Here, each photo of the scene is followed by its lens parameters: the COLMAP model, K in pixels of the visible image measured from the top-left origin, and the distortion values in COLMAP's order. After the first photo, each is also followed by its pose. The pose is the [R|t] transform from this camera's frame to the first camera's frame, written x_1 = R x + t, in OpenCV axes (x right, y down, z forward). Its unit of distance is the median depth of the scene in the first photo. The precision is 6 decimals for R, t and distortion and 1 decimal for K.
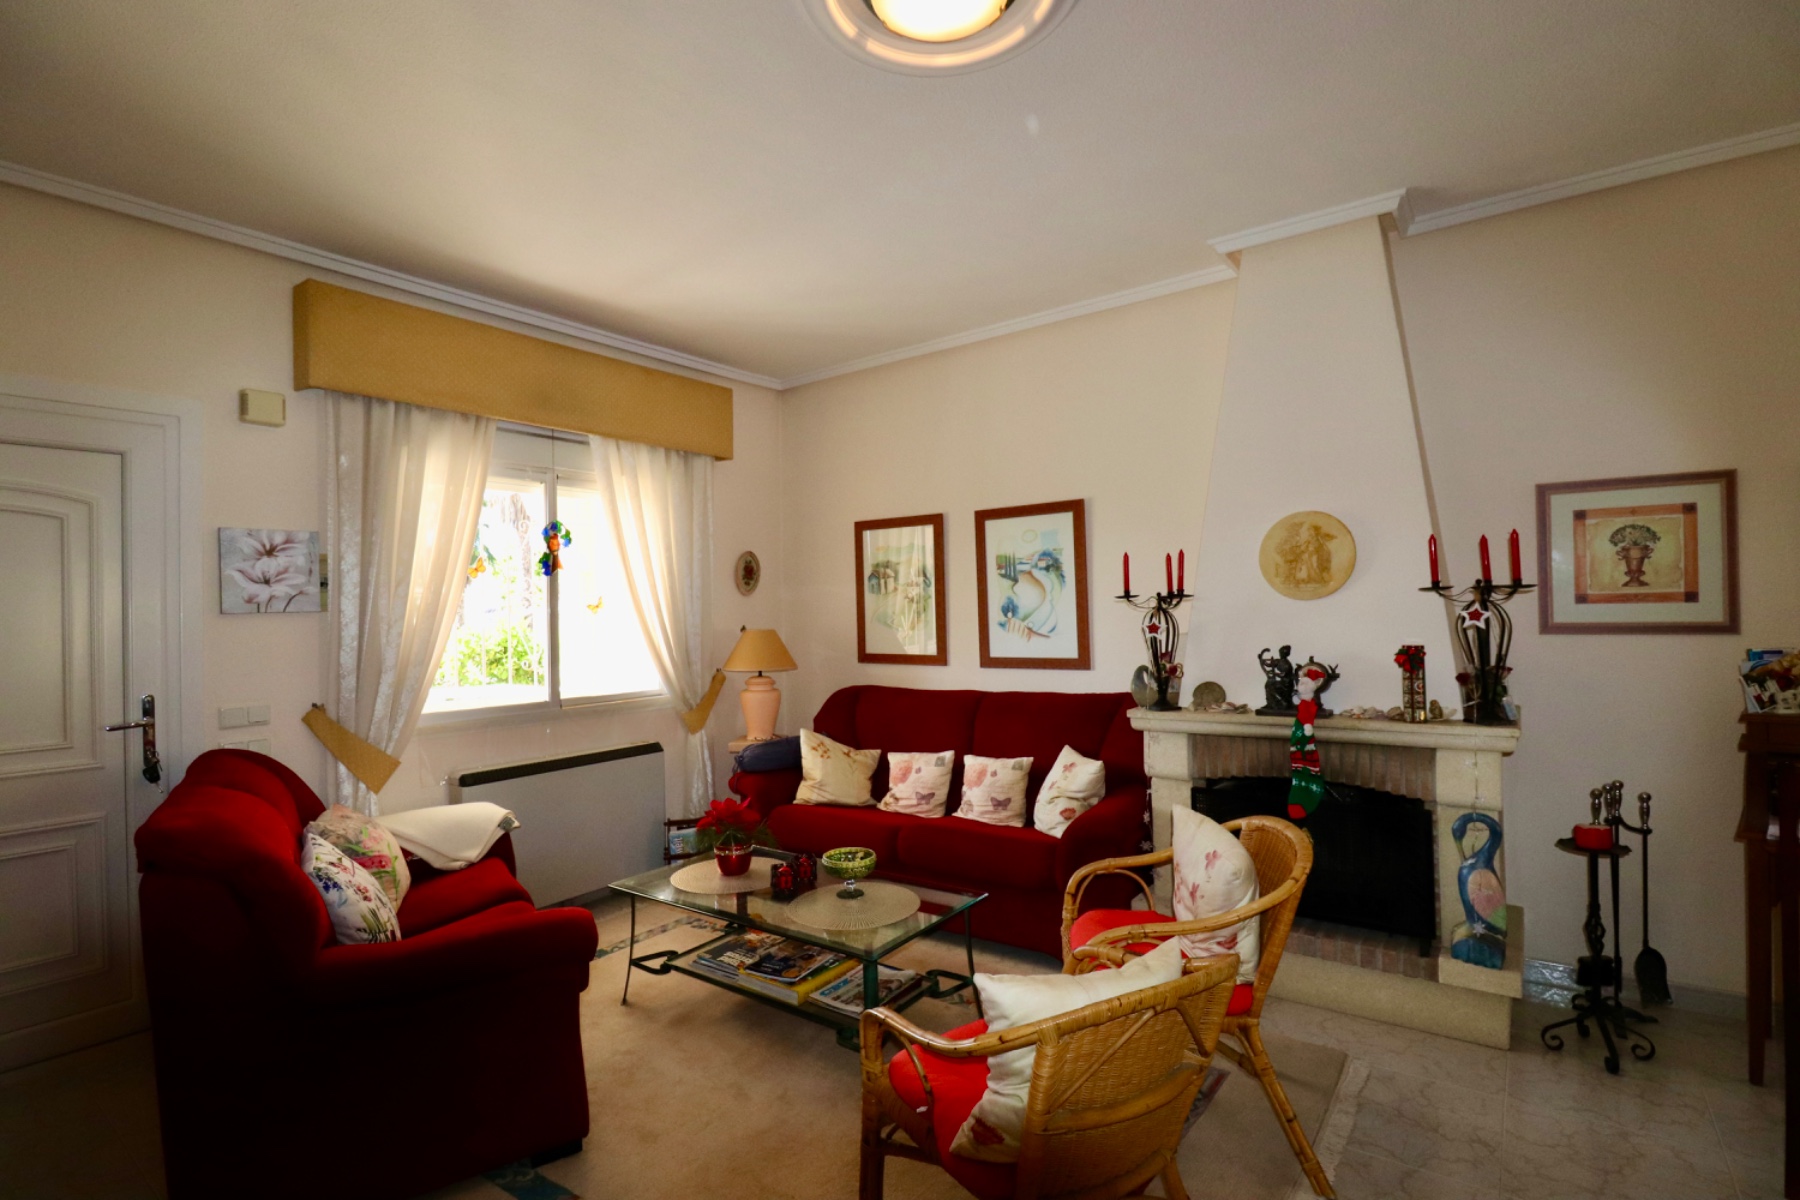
lens RADIAL K [[838.9, 0, 911.1], [0, 838.9, 600.4], [0, 0, 1]] dist [-0.005135, -0.008156]
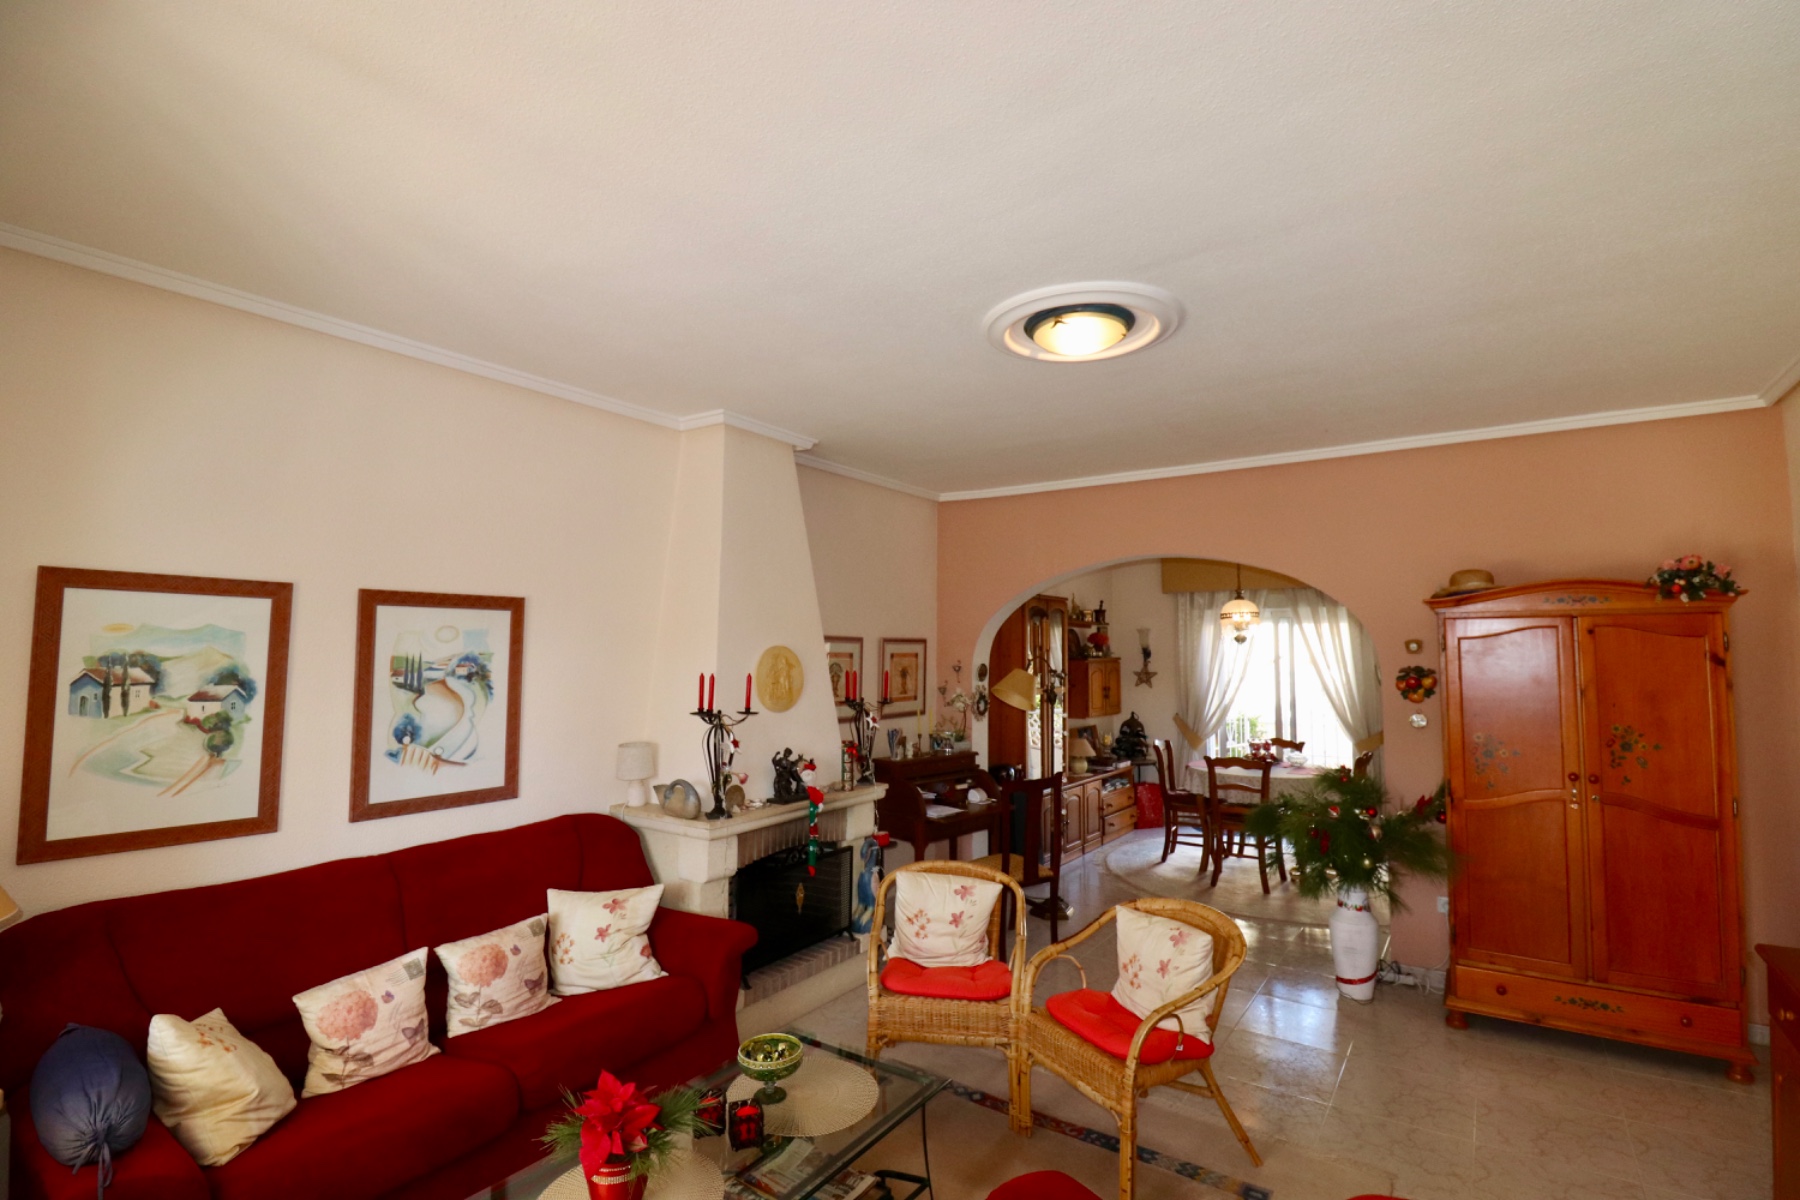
lens RADIAL K [[838.9, 0, 906.3], [0, 838.9, 602.9], [0, 0, 1]] dist [-0.005135, -0.008156]
pose [[-0.032157, 0.083019, 0.996029, -0.638031], [-0.015683, 0.996380, -0.083555, -0.047863], [-0.999360, -0.018308, -0.030739, 0.607512]]
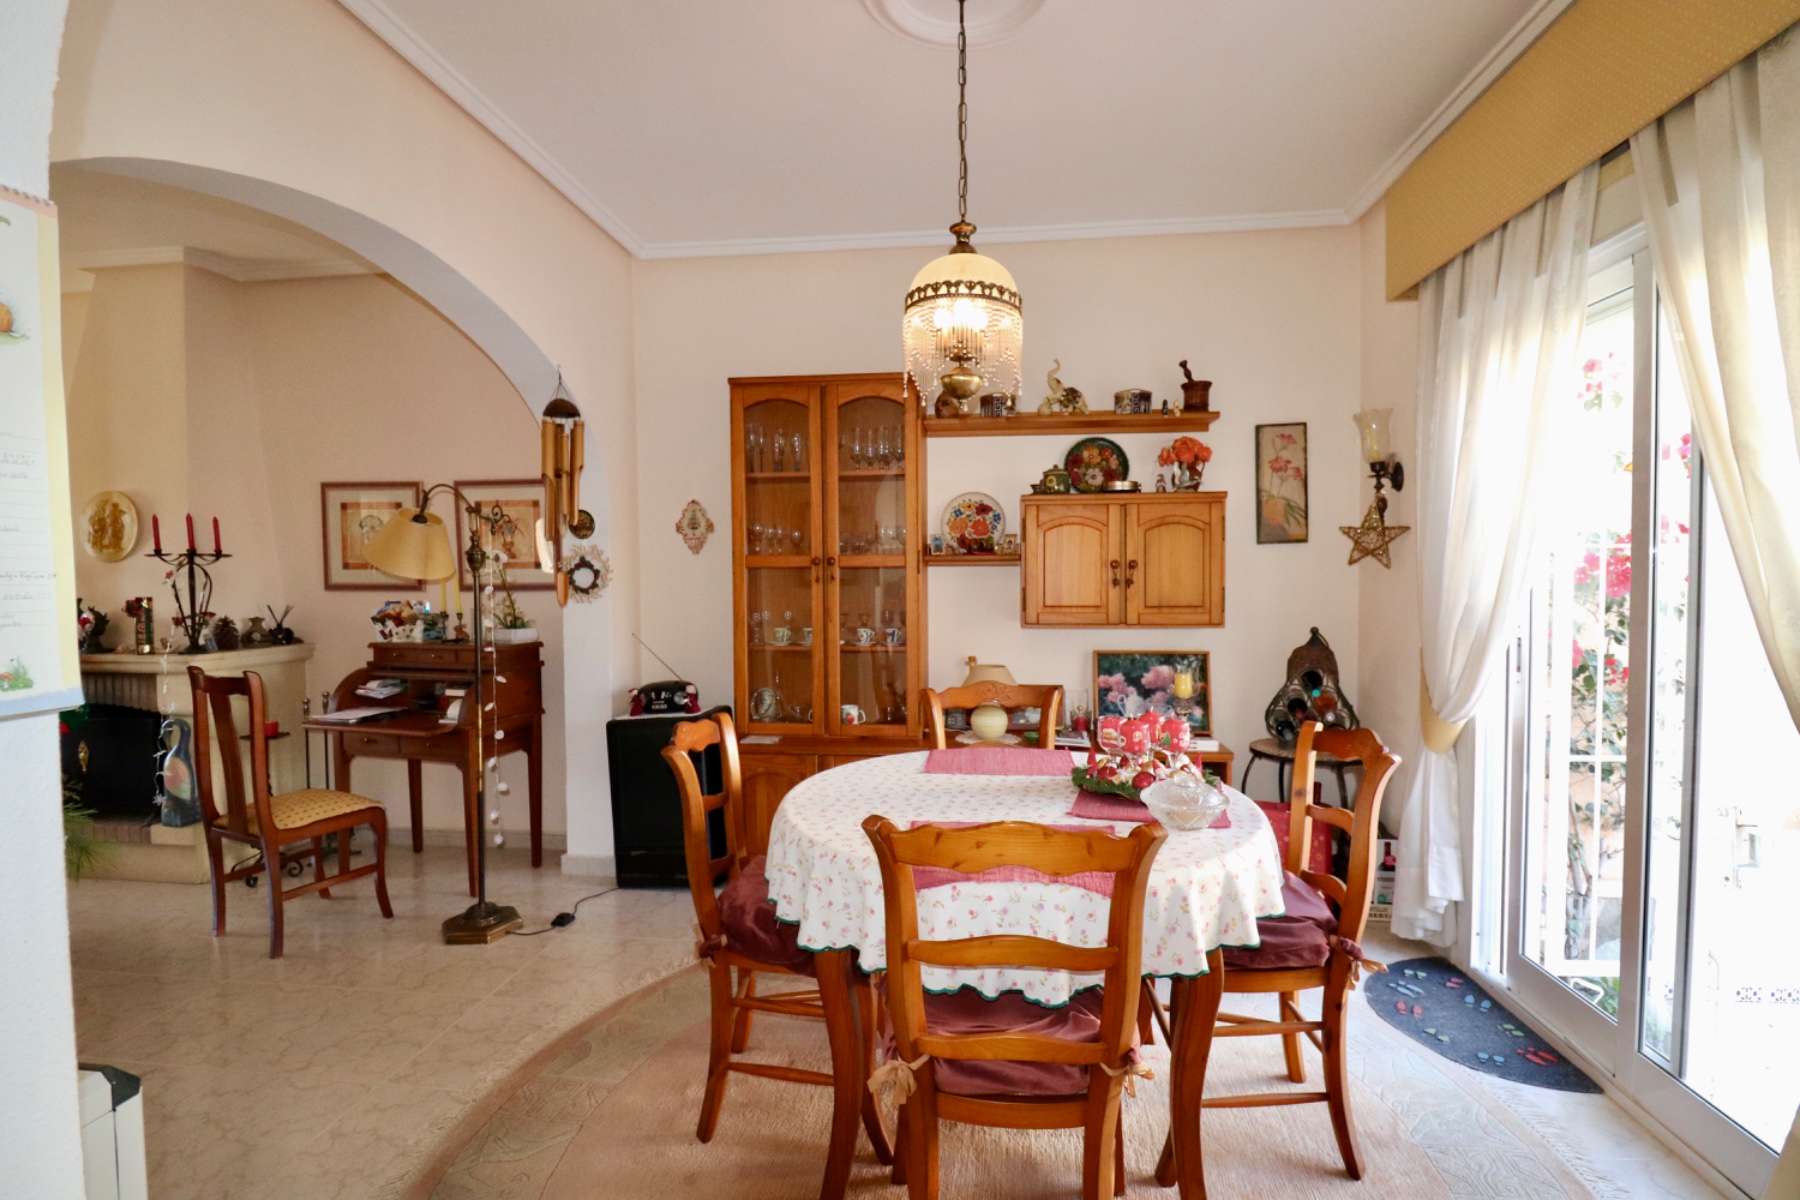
lens RADIAL K [[838.9, 0, 911.0], [0, 838.9, 604.3], [0, 0, 1]] dist [-0.005135, -0.008156]
pose [[0.861576, -0.002332, 0.507623, 0.597632], [-0.023255, 0.998758, 0.044057, -0.013848], [-0.507096, -0.049763, 0.860452, -0.460553]]
